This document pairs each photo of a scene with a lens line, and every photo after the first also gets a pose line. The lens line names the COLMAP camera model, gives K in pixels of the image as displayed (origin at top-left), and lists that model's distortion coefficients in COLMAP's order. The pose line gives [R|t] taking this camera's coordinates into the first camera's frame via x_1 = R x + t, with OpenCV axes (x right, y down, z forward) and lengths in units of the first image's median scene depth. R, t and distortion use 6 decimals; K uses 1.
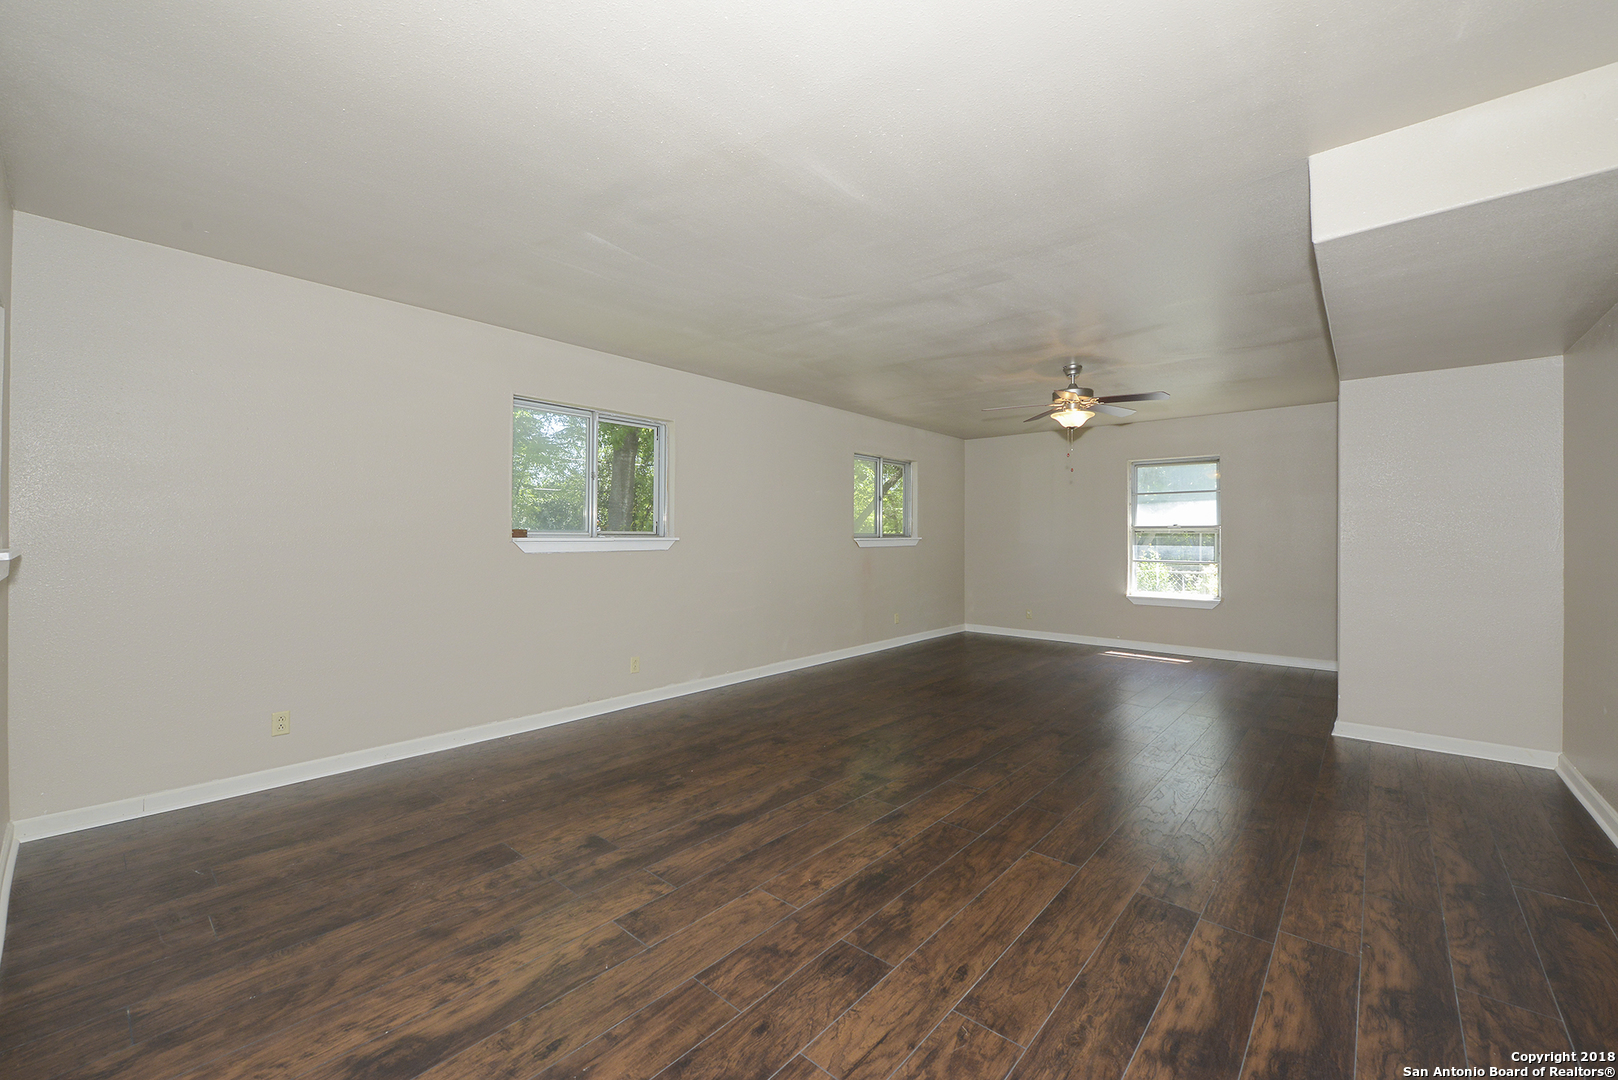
lens RADIAL K [[645.7, 0, 820.2], [0, 645.7, 530.8], [0, 0, 1]] dist [-0.013873, -0.000306]
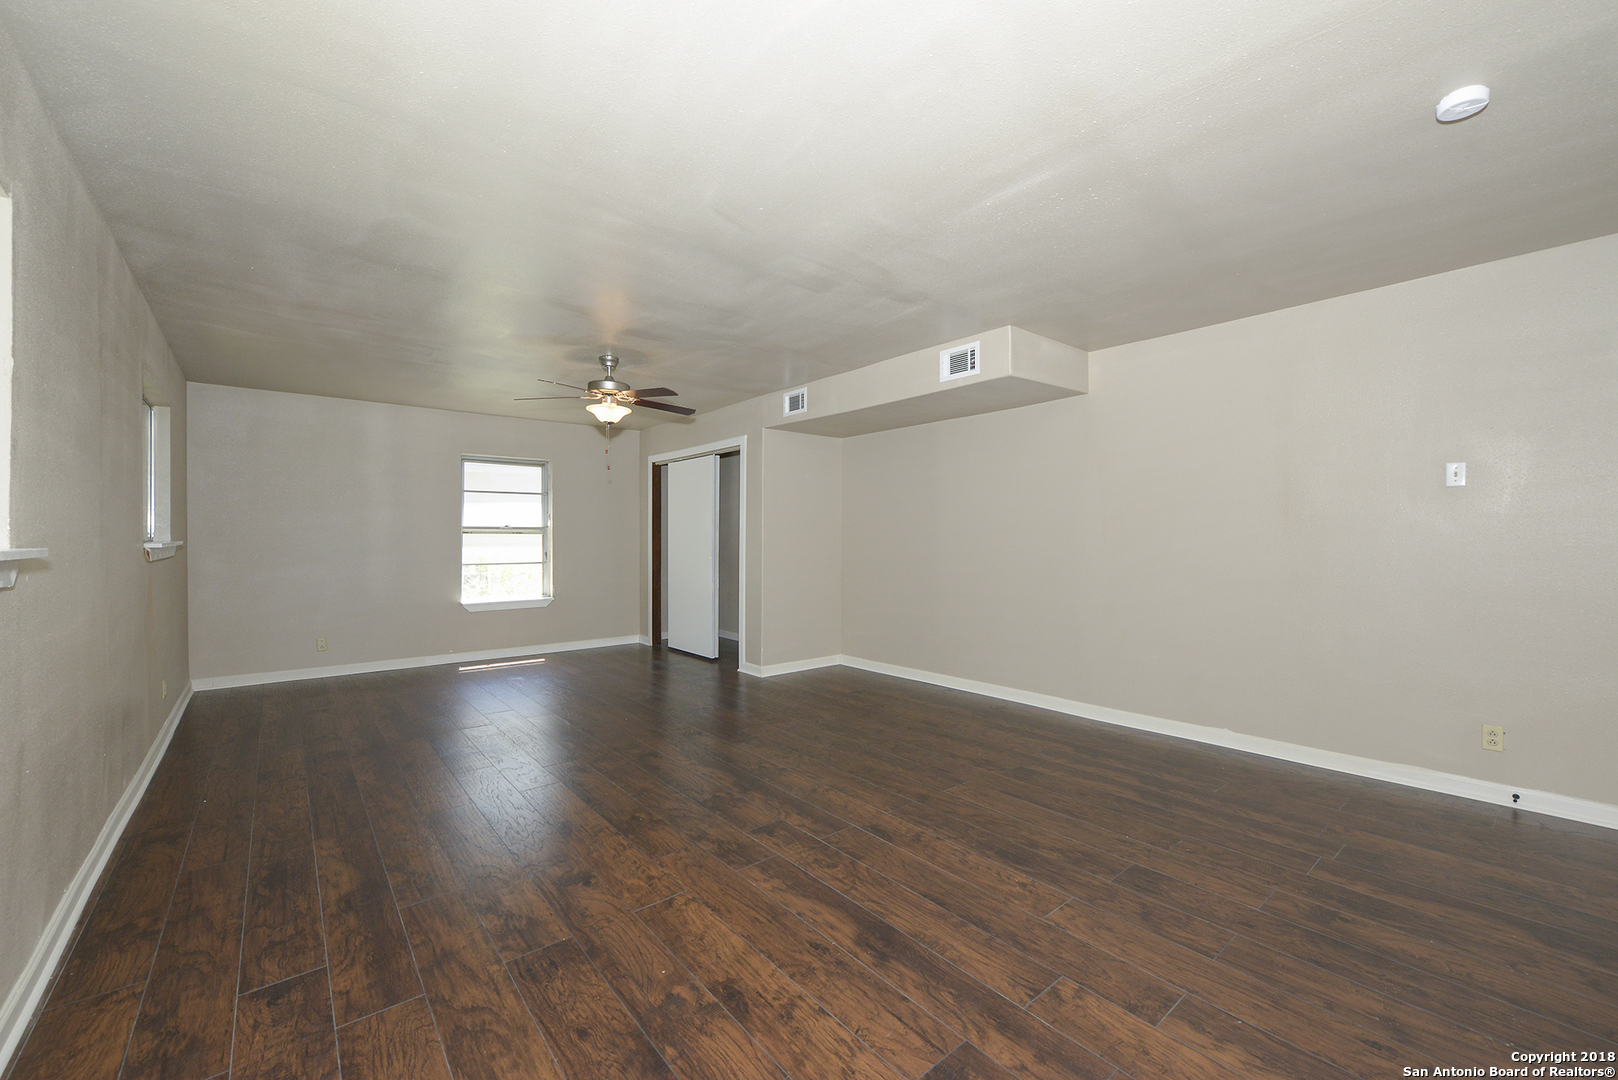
lens RADIAL K [[645.7, 0, 815.9], [0, 645.7, 543.8], [0, 0, 1]] dist [-0.013873, -0.000306]
pose [[0.174409, -0.017893, 0.984511, -0.905269], [-0.002482, 0.999824, 0.018611, -0.002565], [-0.984670, -0.005690, 0.174334, 0.995485]]
